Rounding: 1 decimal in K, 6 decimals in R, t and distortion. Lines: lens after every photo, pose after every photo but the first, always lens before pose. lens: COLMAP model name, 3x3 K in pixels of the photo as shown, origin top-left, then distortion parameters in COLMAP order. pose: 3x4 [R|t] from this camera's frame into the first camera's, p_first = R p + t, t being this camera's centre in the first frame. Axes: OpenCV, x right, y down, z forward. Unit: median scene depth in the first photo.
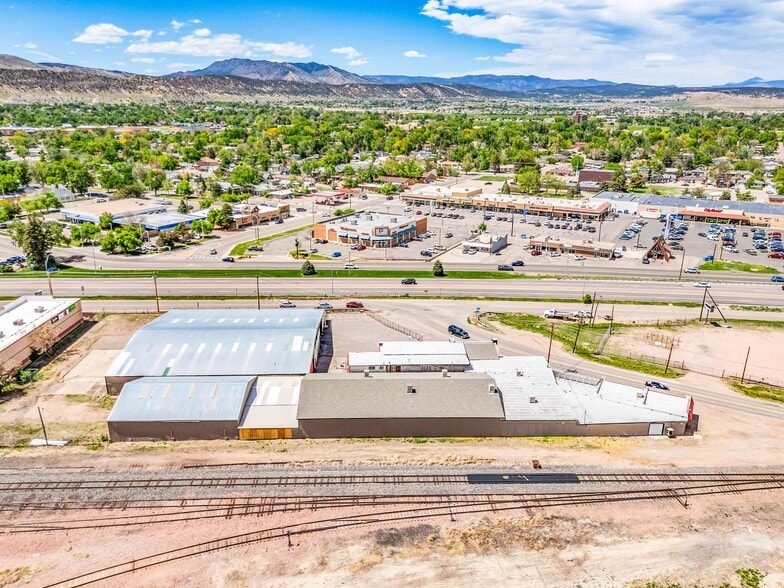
lens RADIAL K [[574.7, 0, 394.8], [0, 574.7, 288.5], [0, 0, 1]] dist [0.068317, -0.060365]
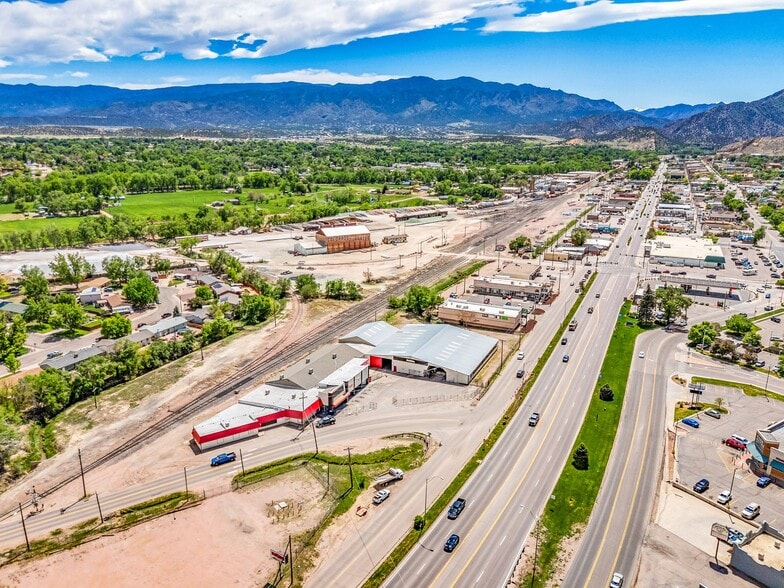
lens RADIAL K [[574.7, 0, 390.6], [0, 574.7, 298.4], [0, 0, 1]] dist [0.068317, -0.060365]
pose [[-0.455975, 0.232027, -0.859215, 1.716044], [-0.277940, 0.880009, 0.385142, -0.941653], [0.845480, 0.414425, -0.336772, 2.070807]]
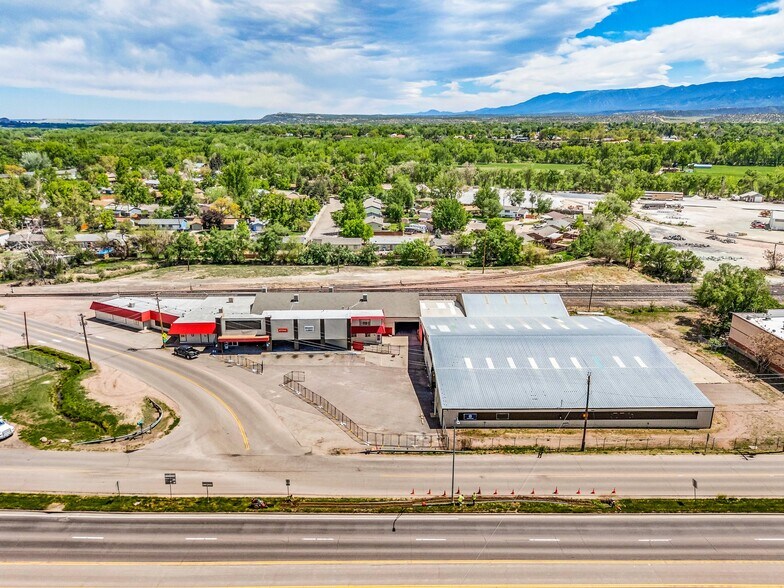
lens RADIAL K [[574.7, 0, 392.6], [0, 574.7, 303.8], [0, 0, 1]] dist [0.068317, -0.060365]
pose [[-0.999885, -0.013214, -0.007376, -0.115655], [-0.015062, 0.821706, 0.569713, -0.600561], [-0.001467, 0.569759, -0.821811, 2.375650]]
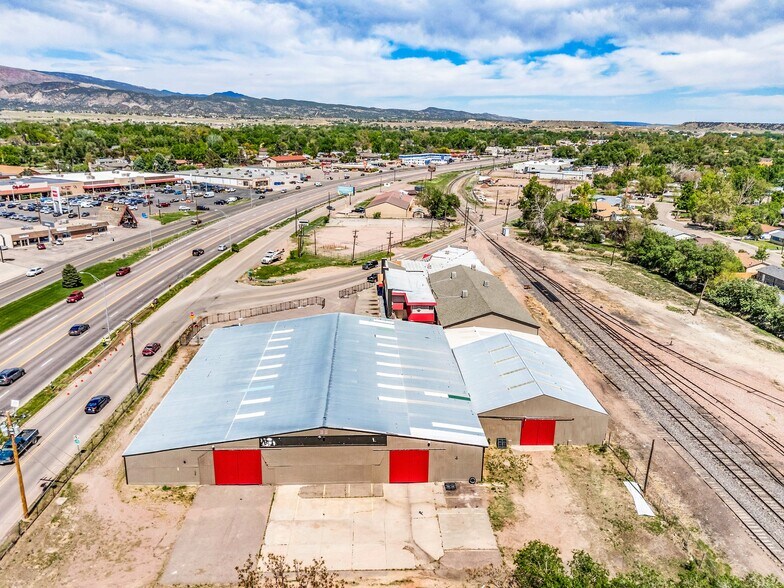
lens RADIAL K [[574.7, 0, 391.3], [0, 574.7, 292.5], [0, 0, 1]] dist [0.068317, -0.060365]
pose [[-0.008686, -0.285868, 0.958230, -1.258525], [0.285117, 0.917780, 0.276385, -0.215030], [-0.958453, 0.275608, 0.073534, 1.283189]]
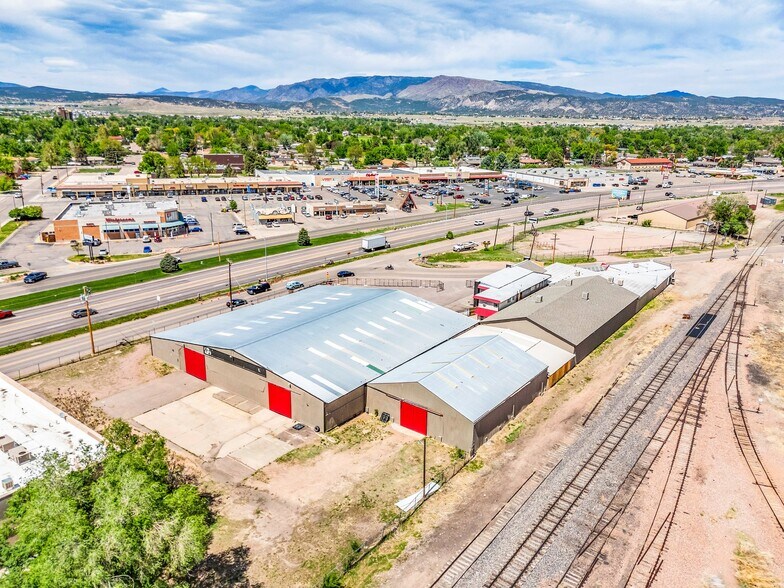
lens RADIAL K [[574.7, 0, 392.8], [0, 574.7, 291.2], [0, 0, 1]] dist [0.068317, -0.060365]
pose [[0.629678, -0.218616, 0.745462, -1.138981], [0.223752, 0.969961, 0.095455, -0.017304], [-0.743936, 0.106692, 0.659678, 0.655066]]
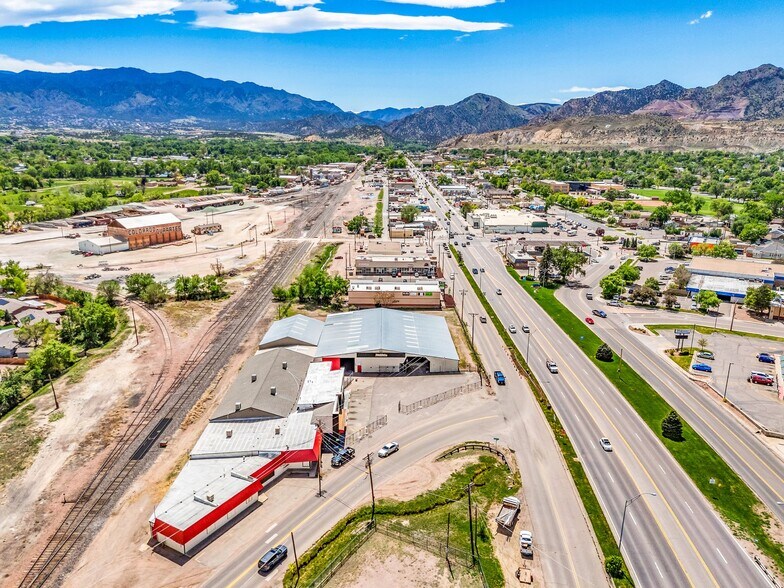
lens RADIAL K [[574.7, 0, 390.7], [0, 574.7, 294.1], [0, 0, 1]] dist [0.068317, -0.060365]
pose [[-0.022440, 0.254560, -0.966797, 1.441430], [-0.309690, 0.917704, 0.248822, -0.493578], [0.950573, 0.304991, 0.058242, 1.350036]]
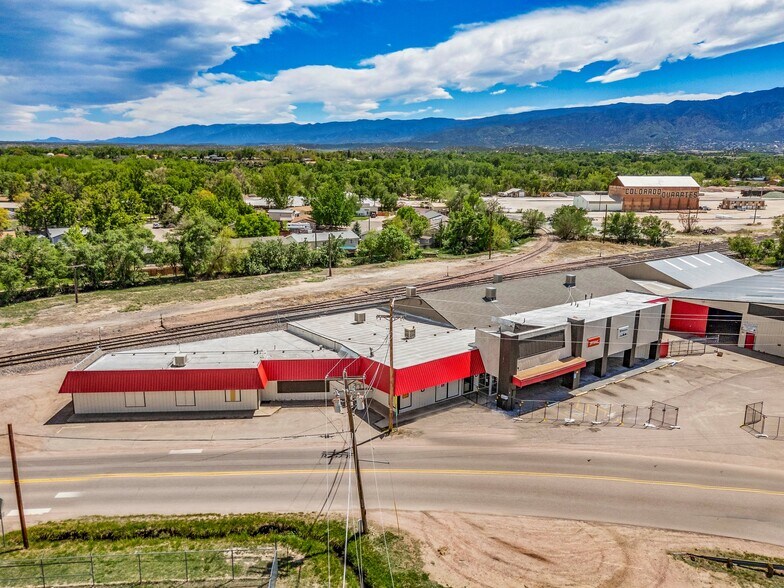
lens RADIAL K [[574.7, 0, 391.4], [0, 574.7, 292.4], [0, 0, 1]] dist [0.068317, -0.060365]
pose [[-0.837861, 0.107376, -0.535219, 0.640823], [-0.179284, 0.871949, 0.455591, -0.153933], [0.515603, 0.477678, -0.711321, 1.716146]]
